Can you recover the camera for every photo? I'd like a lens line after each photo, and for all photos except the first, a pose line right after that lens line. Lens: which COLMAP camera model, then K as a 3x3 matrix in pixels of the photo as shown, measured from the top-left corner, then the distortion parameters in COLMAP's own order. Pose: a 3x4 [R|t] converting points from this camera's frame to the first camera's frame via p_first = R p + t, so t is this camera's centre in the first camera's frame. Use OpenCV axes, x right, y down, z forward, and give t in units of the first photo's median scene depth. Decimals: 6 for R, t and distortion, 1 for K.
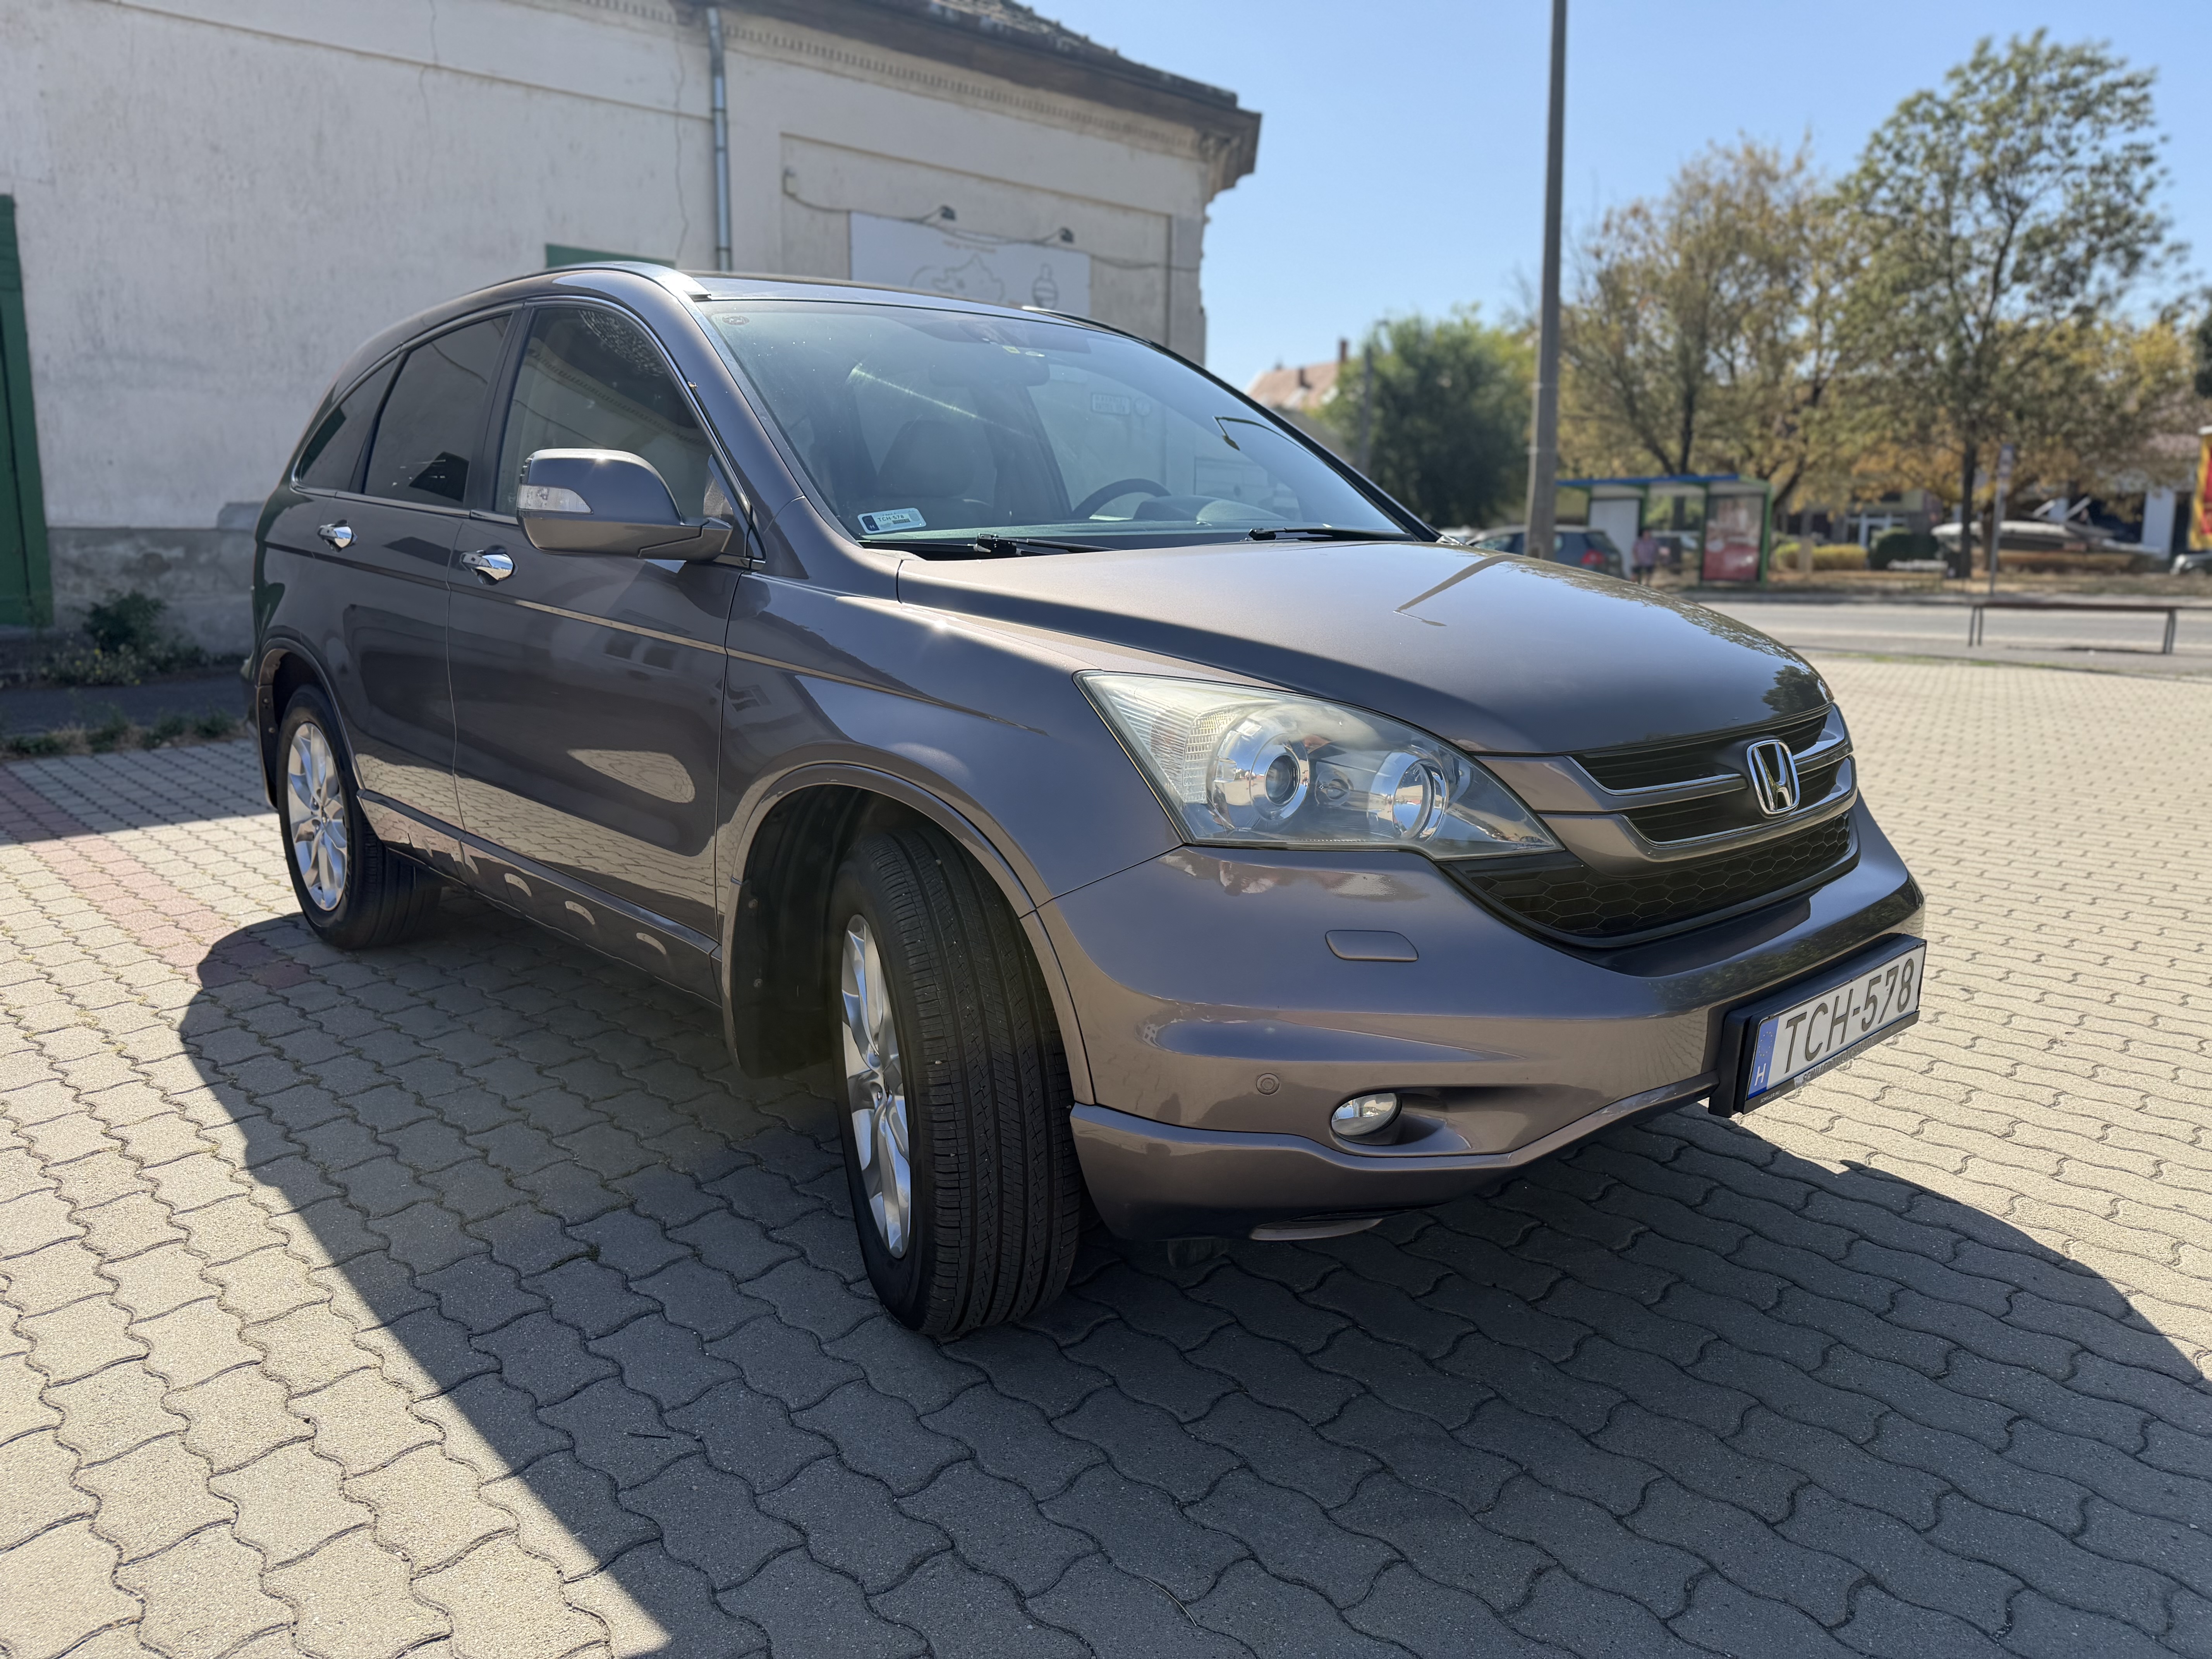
lens RADIAL K [[1621.2, 0, 1101.4], [0, 1621.2, 836.1], [0, 0, 1]] dist [-0.001745, -0.000315]
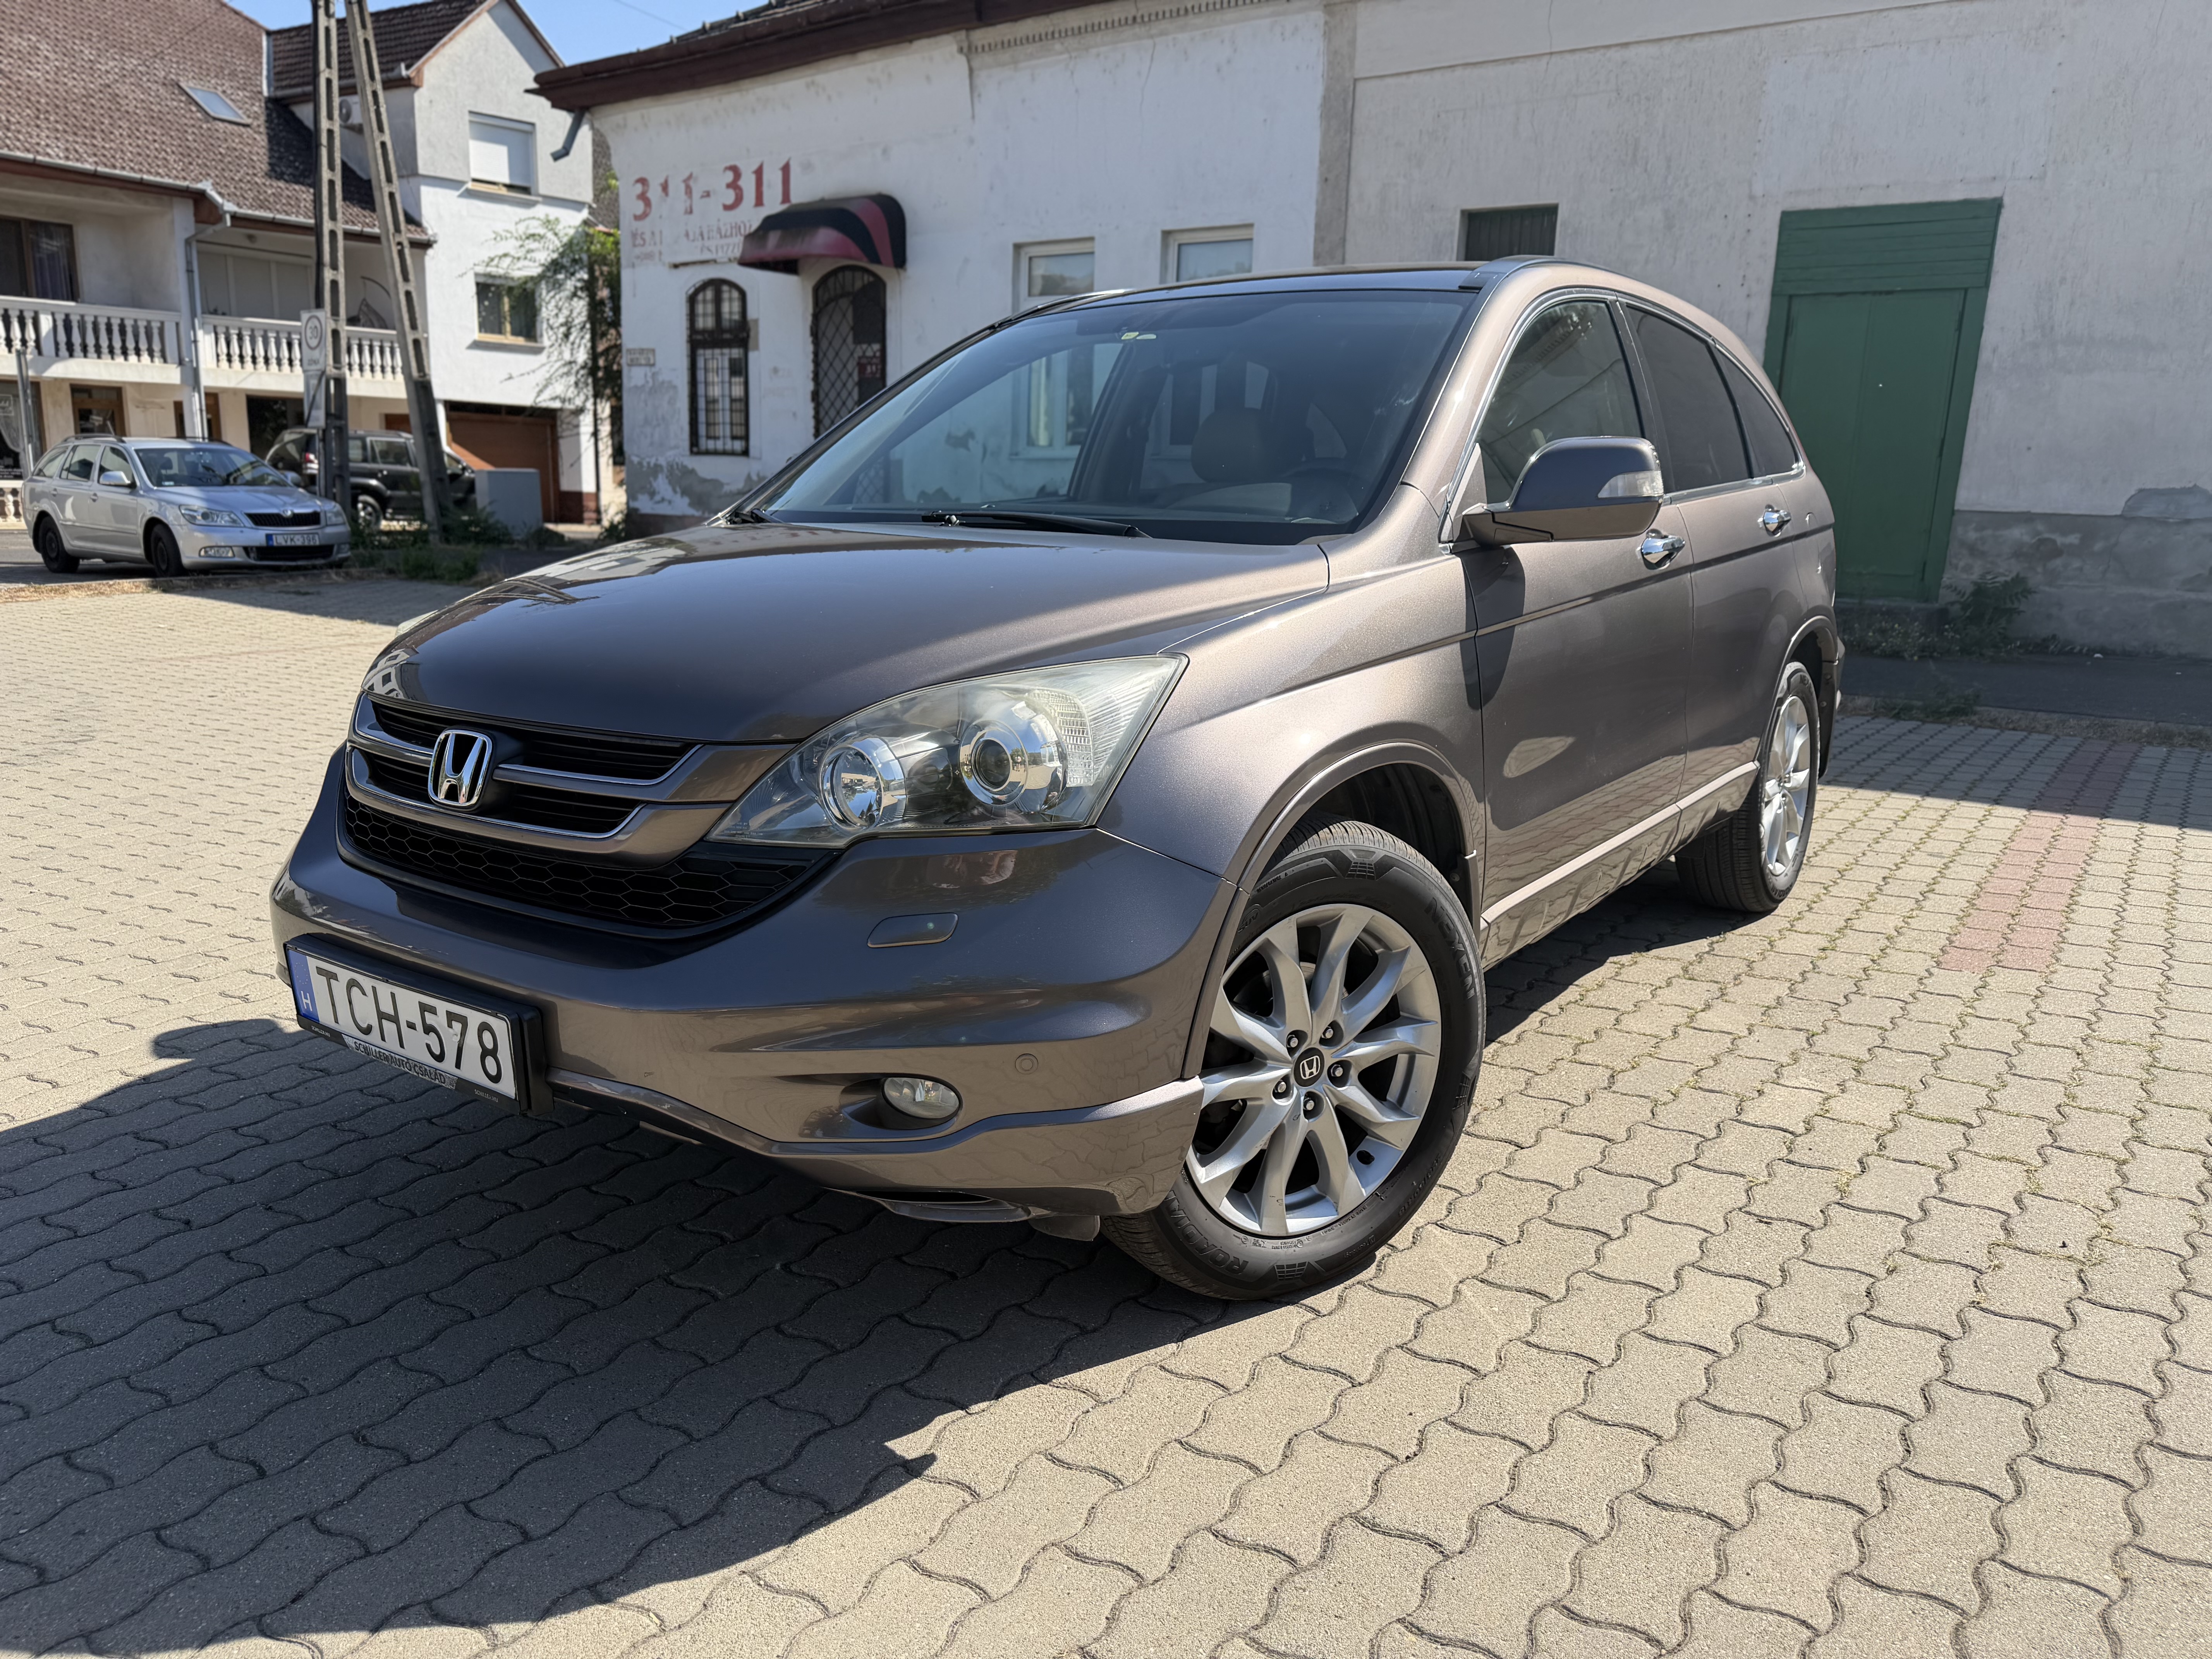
lens RADIAL K [[1621.2, 0, 1101.4], [0, 1621.2, 836.1], [0, 0, 1]] dist [-0.001745, -0.000315]
pose [[0.175667, 0.213271, -0.961070, 0.319488], [-0.205478, 0.962693, 0.176073, -0.055480], [0.962767, 0.166549, 0.212936, 0.262828]]
